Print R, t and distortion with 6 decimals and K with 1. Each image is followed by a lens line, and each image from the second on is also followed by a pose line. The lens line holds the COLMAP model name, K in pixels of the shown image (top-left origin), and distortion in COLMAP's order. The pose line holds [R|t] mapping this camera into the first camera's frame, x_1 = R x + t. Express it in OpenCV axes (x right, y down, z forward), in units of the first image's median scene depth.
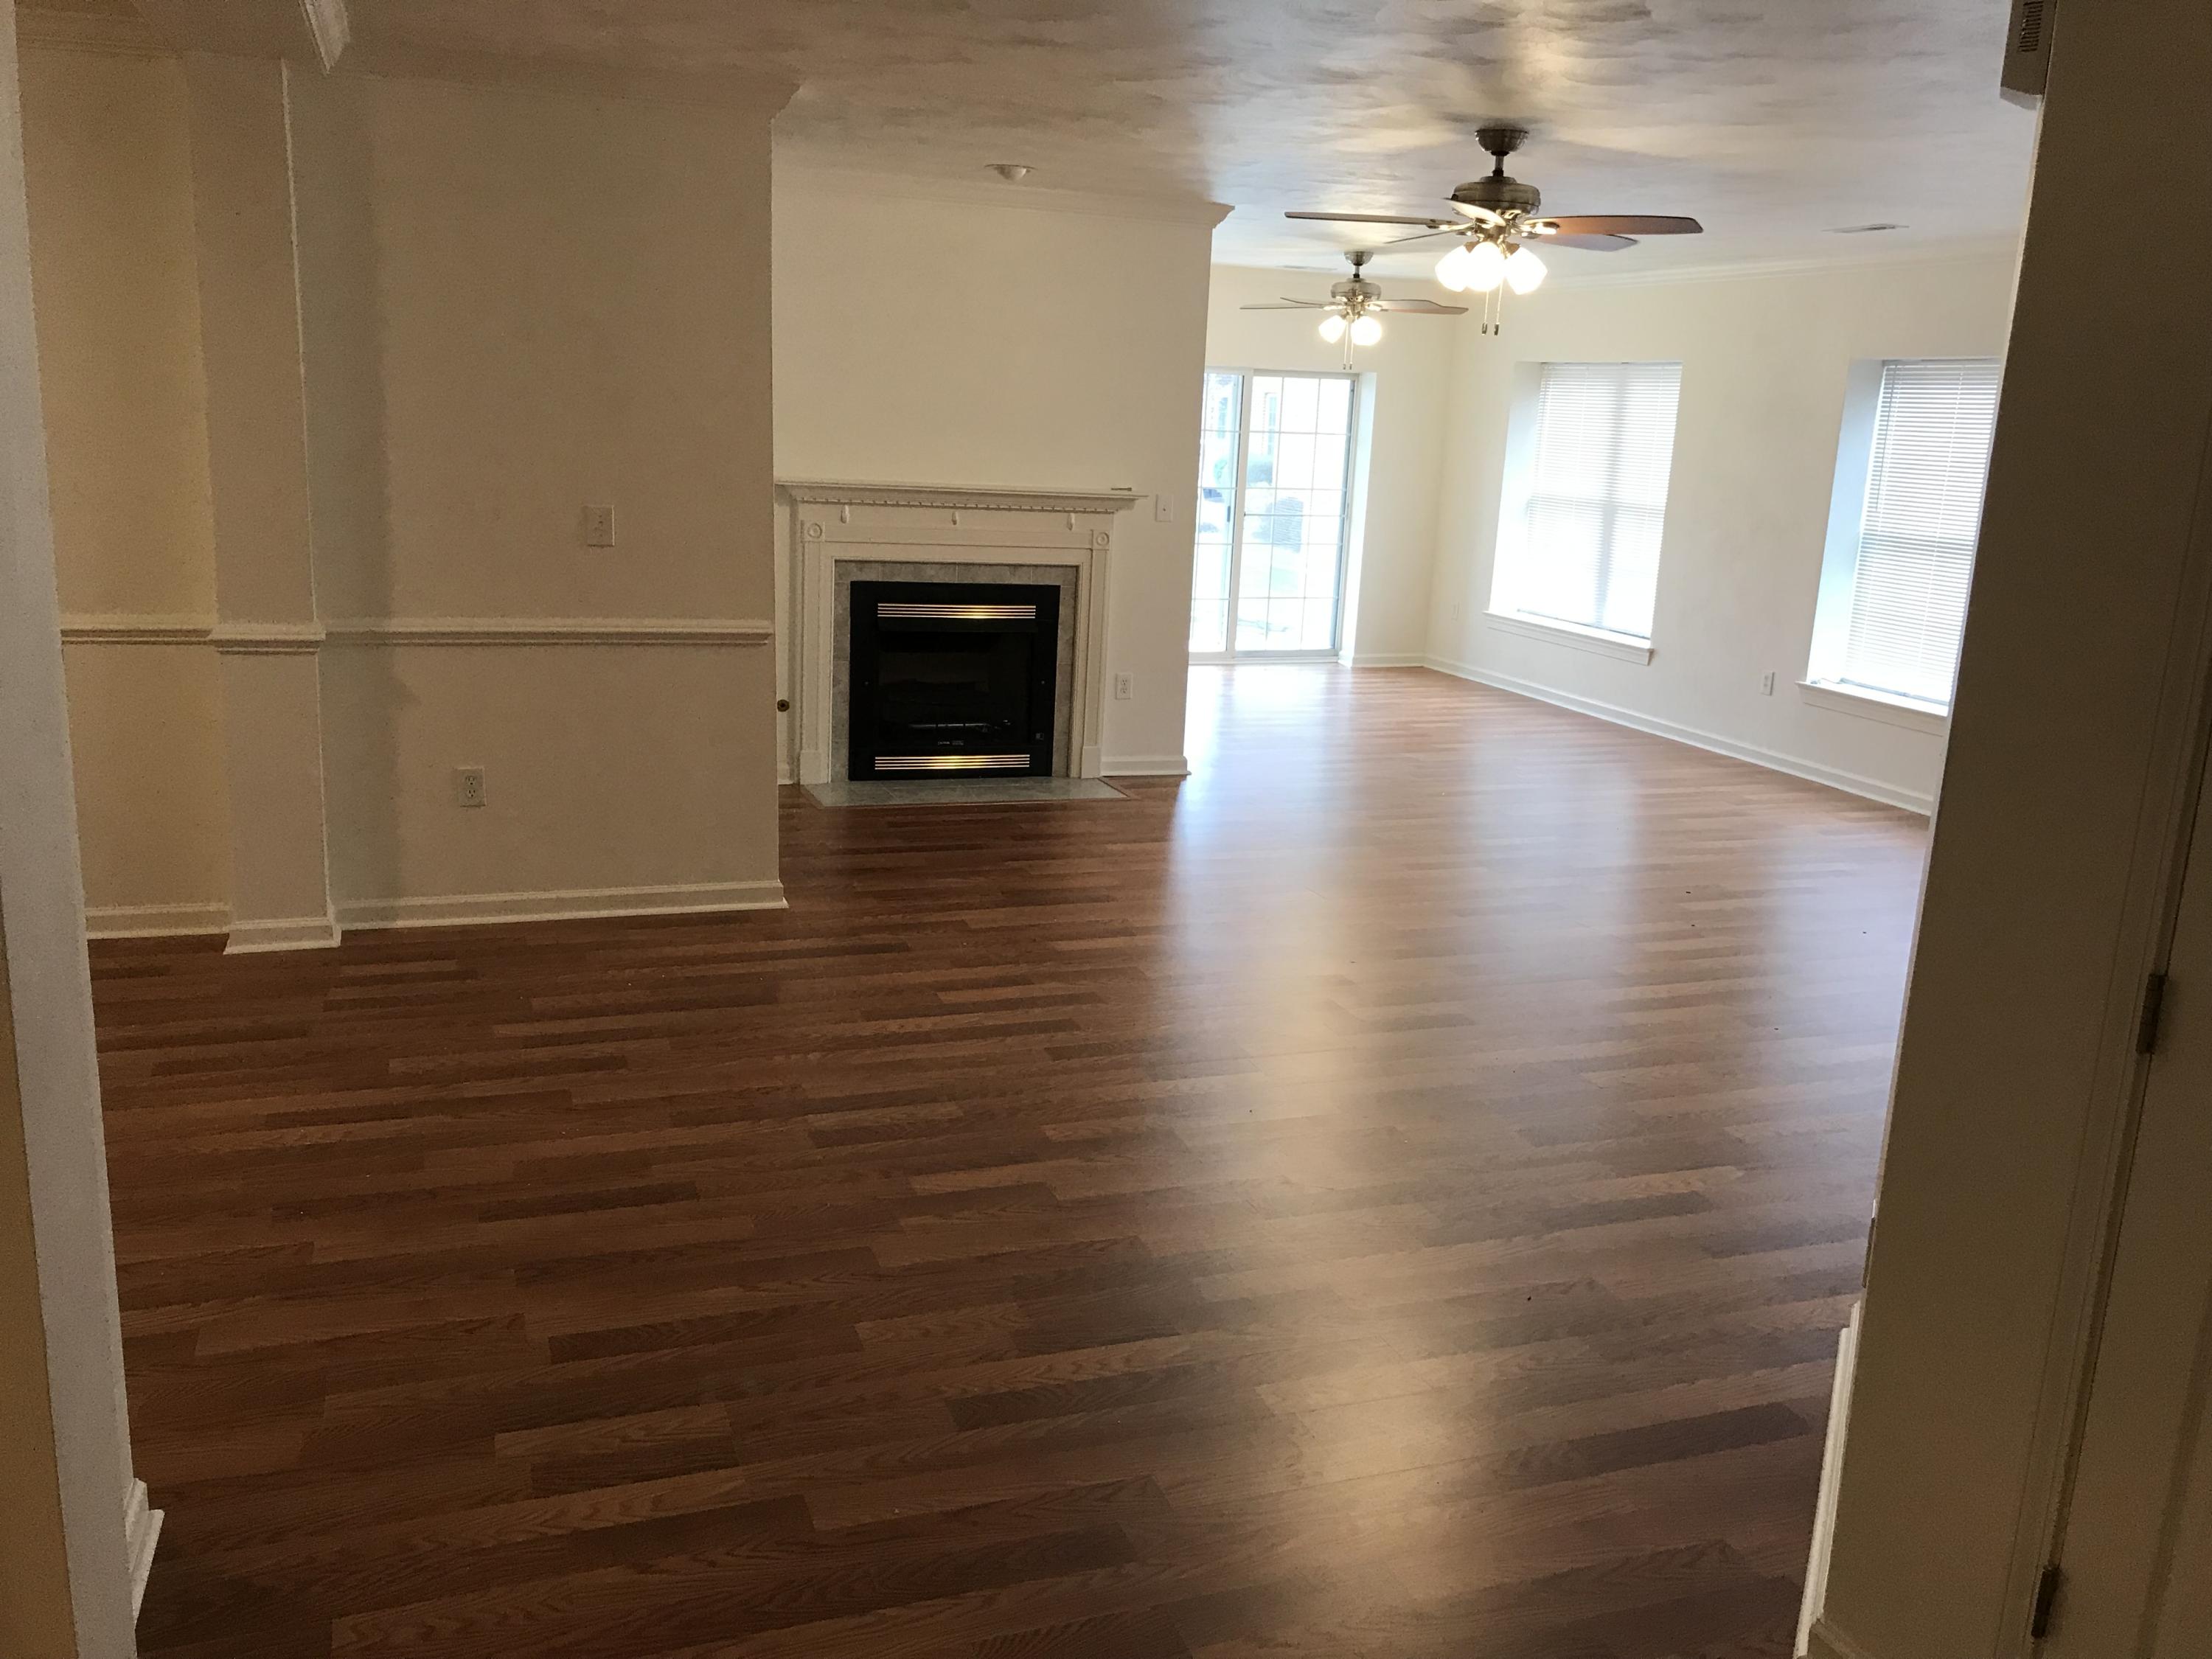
lens RADIAL K [[1825.9, 0, 1104.8], [0, 1825.9, 838.1], [0, 0, 1]] dist [0.036861, -0.027436]
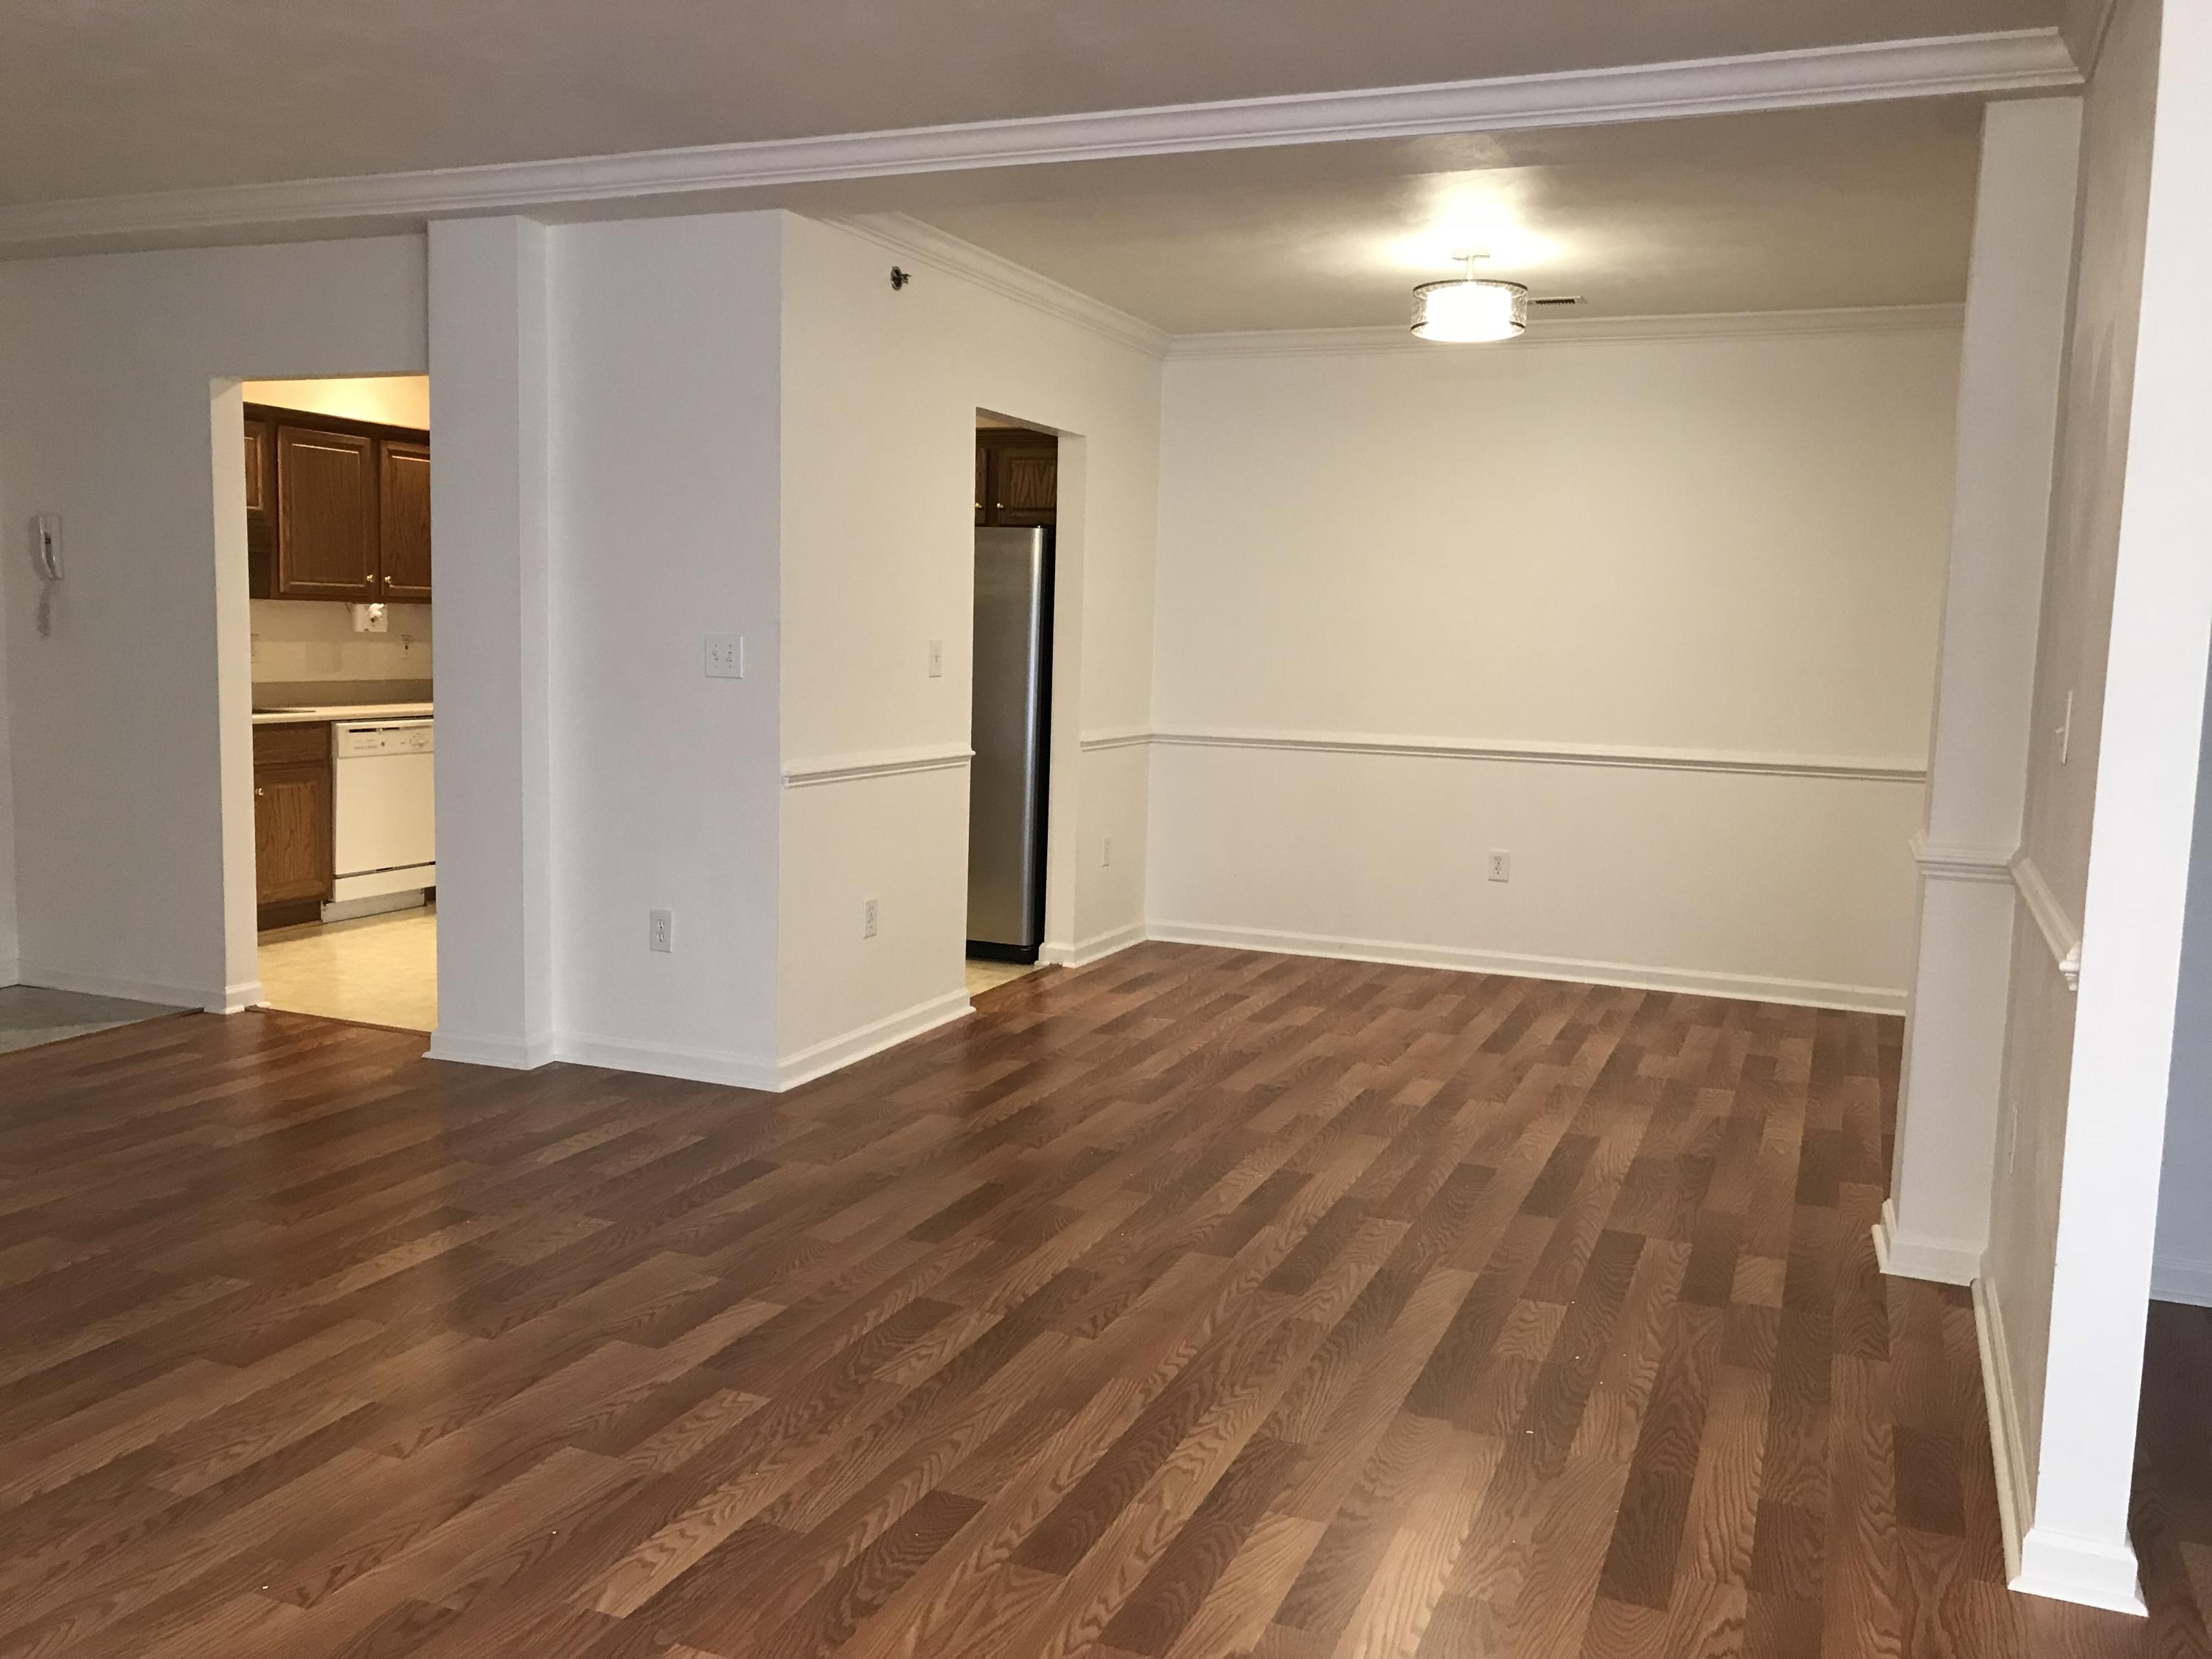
lens RADIAL K [[1825.9, 0, 1098.7], [0, 1825.9, 823.6], [0, 0, 1]] dist [0.036861, -0.027436]
pose [[-0.683167, 0.018707, -0.730023, 0.229914], [-0.223189, 0.946490, 0.233118, -0.147995], [0.695320, 0.322192, -0.642435, 0.834130]]
